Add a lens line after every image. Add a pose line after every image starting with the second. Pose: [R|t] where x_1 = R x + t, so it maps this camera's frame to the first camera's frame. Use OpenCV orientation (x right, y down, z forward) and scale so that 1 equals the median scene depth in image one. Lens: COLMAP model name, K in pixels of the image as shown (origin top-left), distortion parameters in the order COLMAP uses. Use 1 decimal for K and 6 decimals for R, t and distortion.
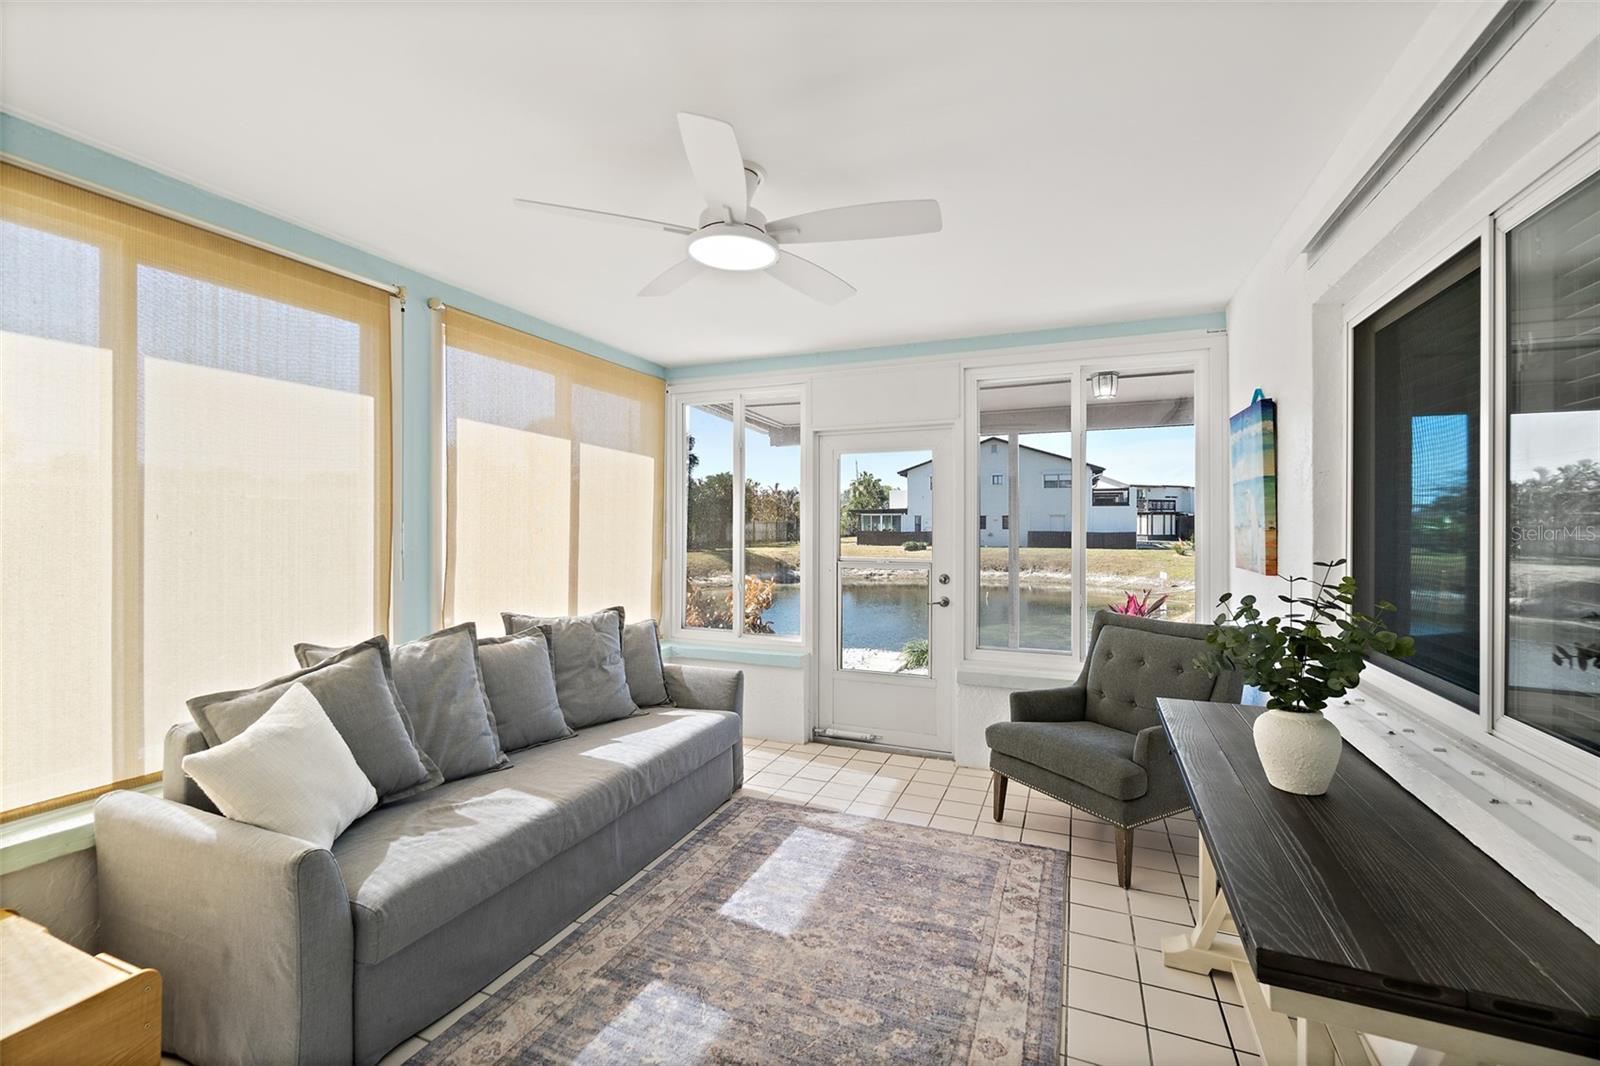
lens RADIAL K [[694.9, 0, 787.8], [0, 694.9, 520.3], [0, 0, 1]] dist [-0.012167, 0.003692]
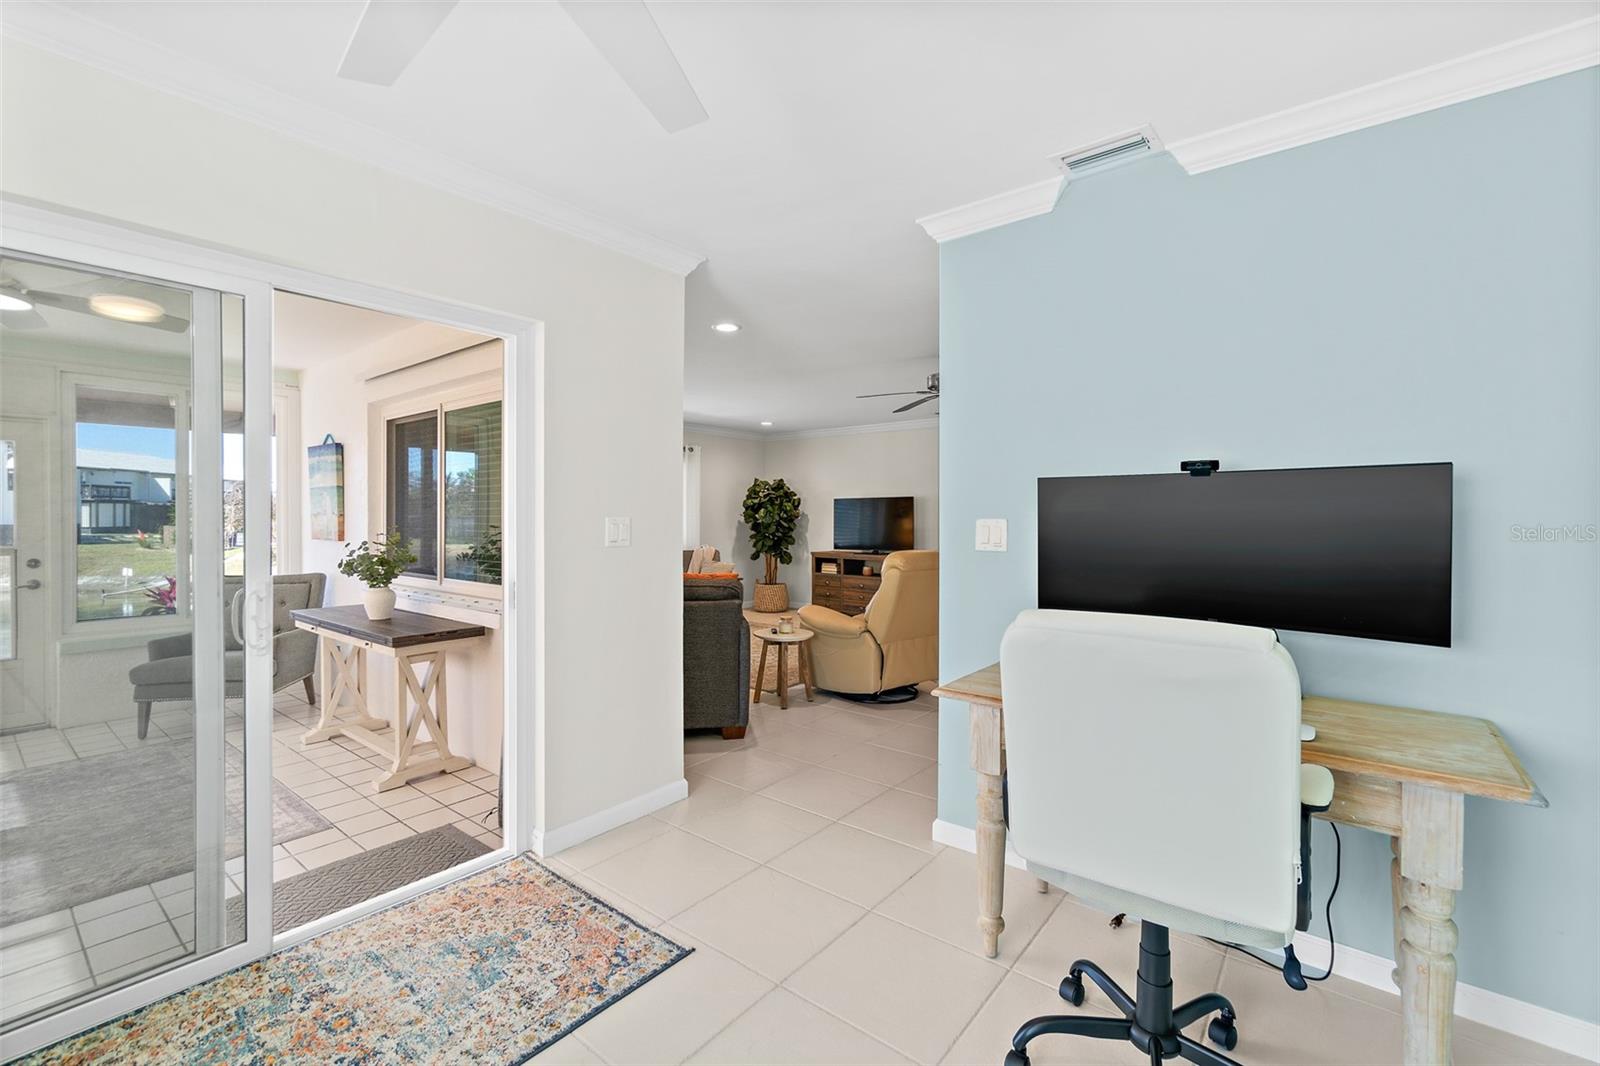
lens RADIAL K [[694.9, 0, 780.1], [0, 694.9, 519.7], [0, 0, 1]] dist [-0.012167, 0.003692]
pose [[0.287606, -0.006912, 0.957724, -0.741058], [-0.005523, 0.999945, 0.008875, 0.002257], [-0.957733, -0.007842, 0.287552, -0.655690]]
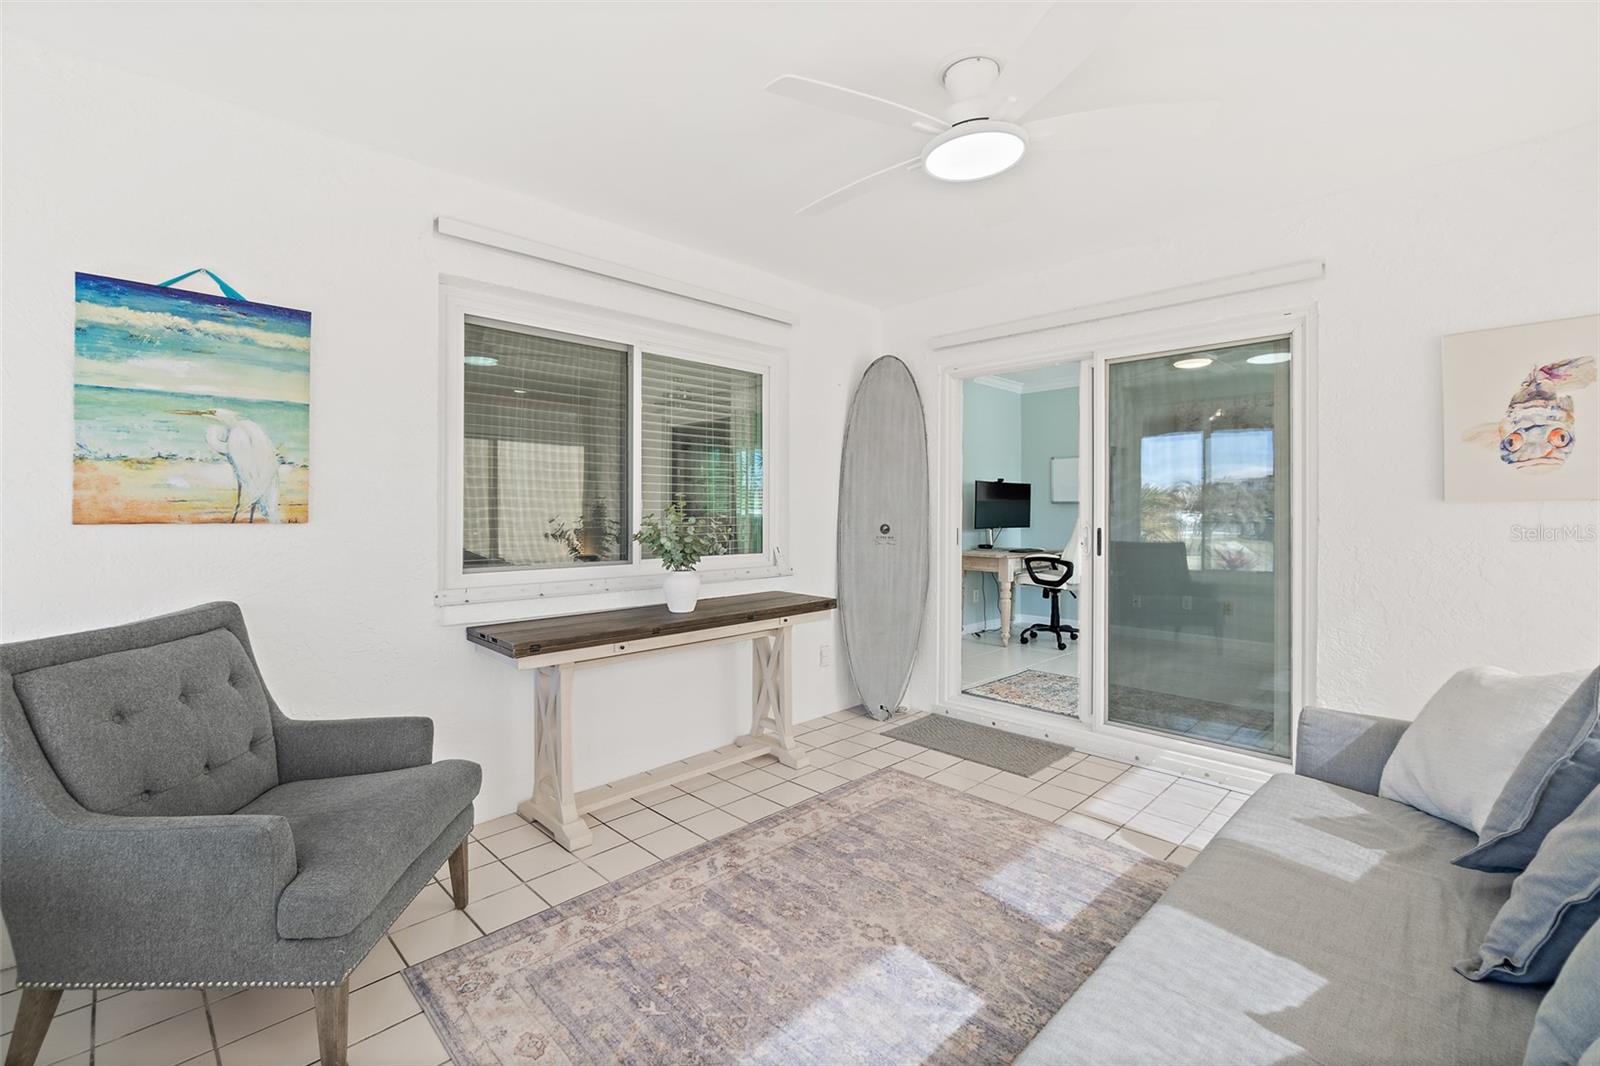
lens RADIAL K [[694.9, 0, 793.1], [0, 694.9, 520.7], [0, 0, 1]] dist [-0.012167, 0.003692]
pose [[-0.922101, -0.012569, 0.386744, -0.177378], [-0.009607, 0.999908, 0.009591, 0.070453], [-0.386829, 0.005128, -0.922137, 1.620592]]
